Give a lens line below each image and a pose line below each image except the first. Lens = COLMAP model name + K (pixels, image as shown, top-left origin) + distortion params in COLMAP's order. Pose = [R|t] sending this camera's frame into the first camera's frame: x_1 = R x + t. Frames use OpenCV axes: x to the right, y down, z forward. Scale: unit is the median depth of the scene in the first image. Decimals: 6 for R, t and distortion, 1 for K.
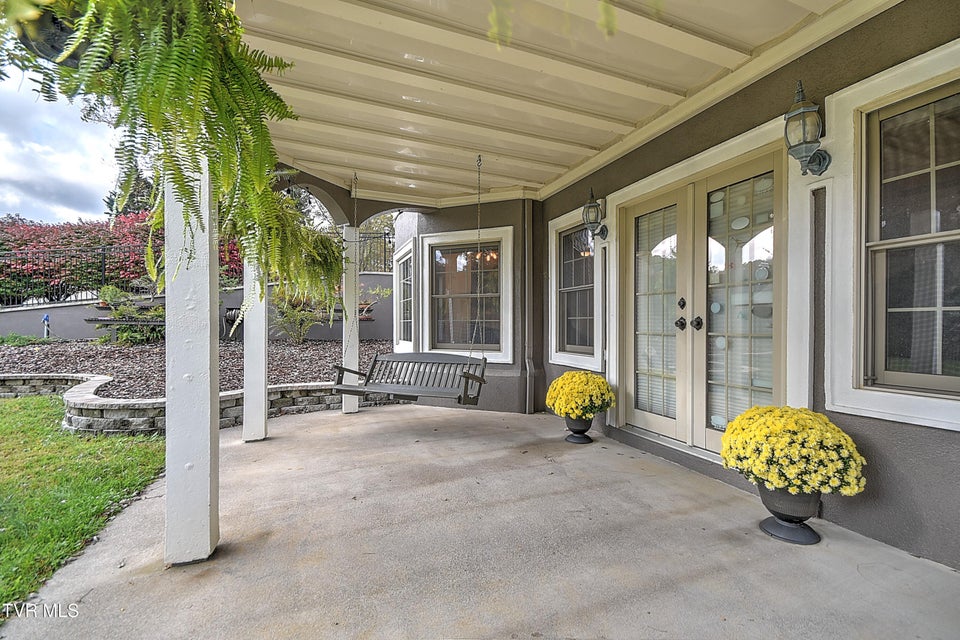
lens RADIAL K [[419.6, 0, 482.4], [0, 419.6, 326.3], [0, 0, 1]] dist [0.008178, 0.000007]
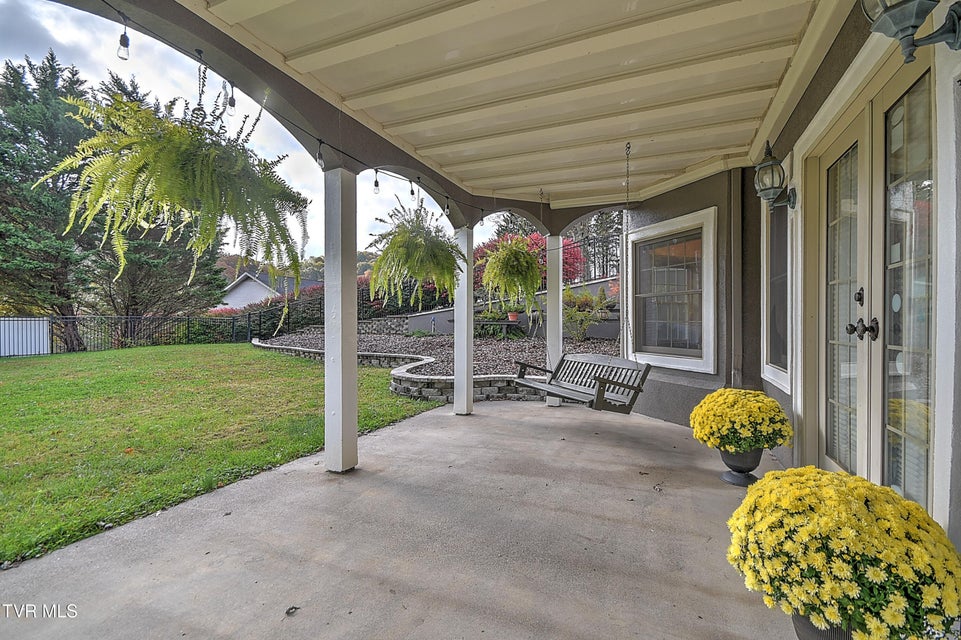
lens RADIAL K [[419.3, 0, 480.9], [0, 419.3, 324.7], [0, 0, 1]] dist [0.011844, -0.010282]
pose [[0.703703, 0.004478, -0.710480, 0.456372], [-0.004486, 0.999988, 0.001860, -0.010128], [0.710480, 0.001878, 0.703715, 0.135639]]
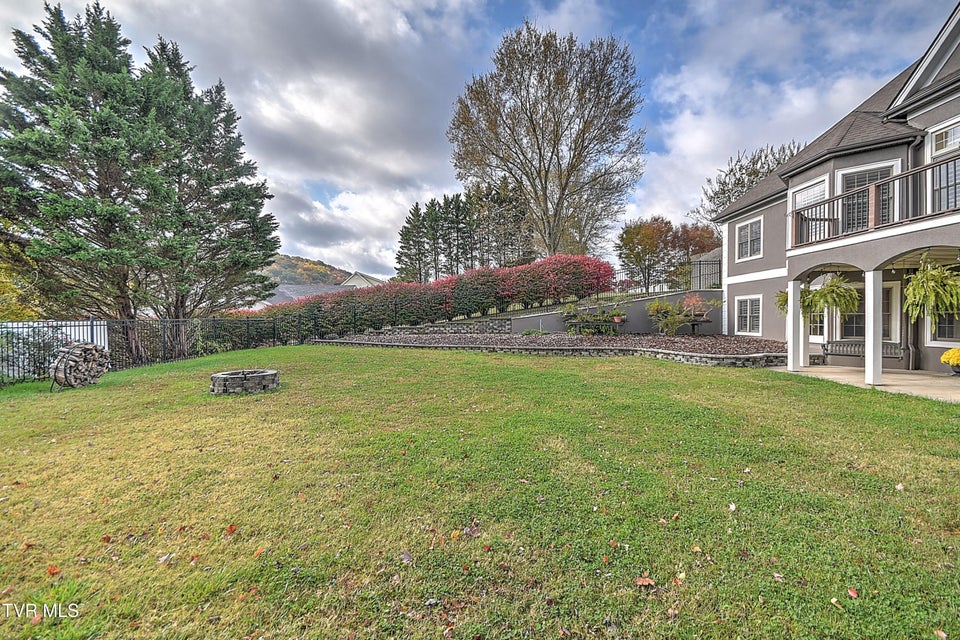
lens RADIAL K [[418.8, 0, 480.4], [0, 418.8, 324.7], [0, 0, 1]] dist [0.011844, -0.010282]
pose [[0.930636, 0.004523, -0.365918, -1.545633], [-0.001535, 0.999963, 0.008457, -0.048466], [0.365943, -0.007309, 0.930609, -2.409568]]
